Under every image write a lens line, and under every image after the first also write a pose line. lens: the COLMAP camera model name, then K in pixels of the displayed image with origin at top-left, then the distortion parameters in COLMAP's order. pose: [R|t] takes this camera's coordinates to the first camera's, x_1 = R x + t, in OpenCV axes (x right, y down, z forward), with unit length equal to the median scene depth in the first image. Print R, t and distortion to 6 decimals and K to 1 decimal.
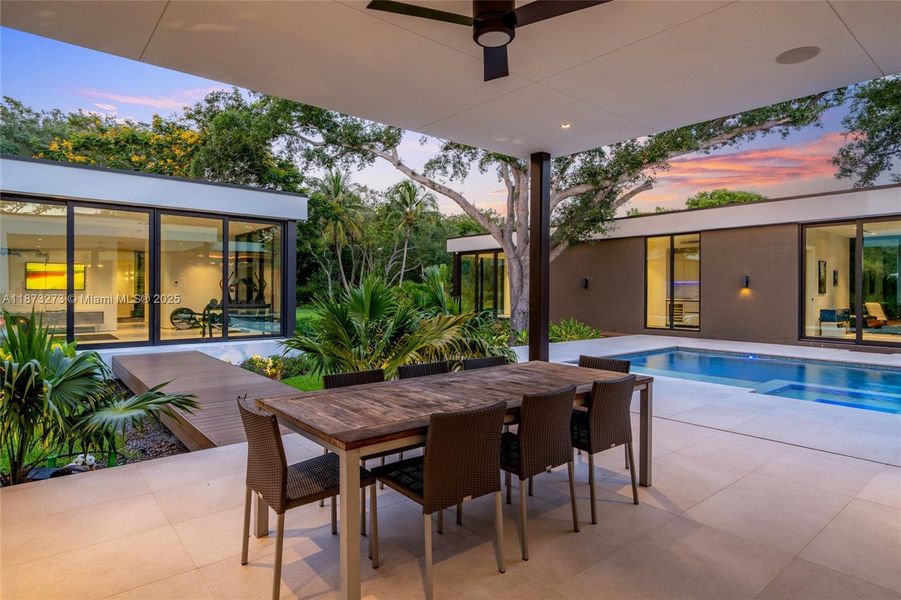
lens RADIAL K [[491.6, 0, 450.7], [0, 491.6, 293.5], [0, 0, 1]] dist [-0.001969, 0.004966]
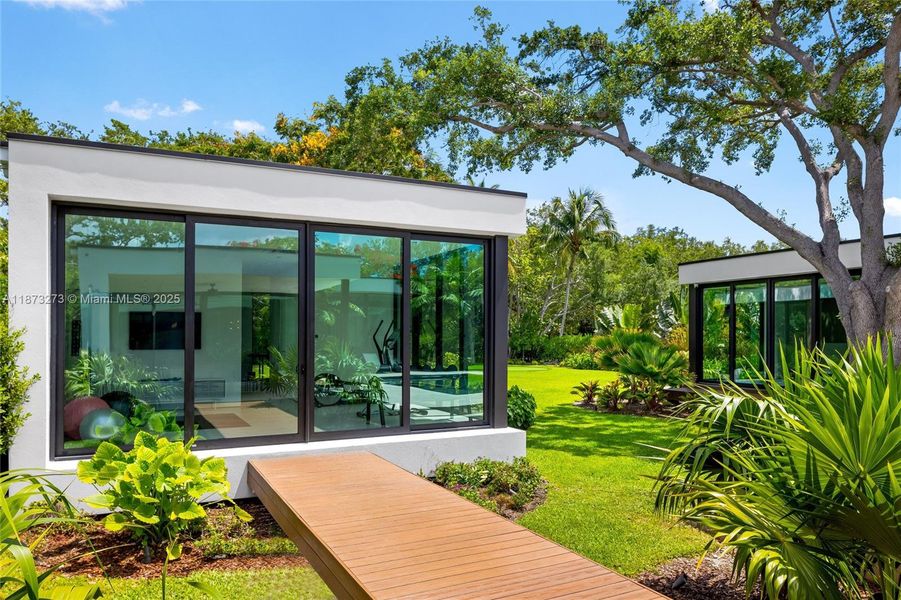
lens RADIAL K [[626.0, 0, 469.8], [0, 626.0, 332.4], [0, 0, 1]] dist [0.000916, 0.008711]
pose [[0.976276, -0.008777, -0.216351, -0.103476], [0.005611, 0.999868, -0.015244, -0.008648], [0.216456, 0.013668, 0.976197, 0.121383]]
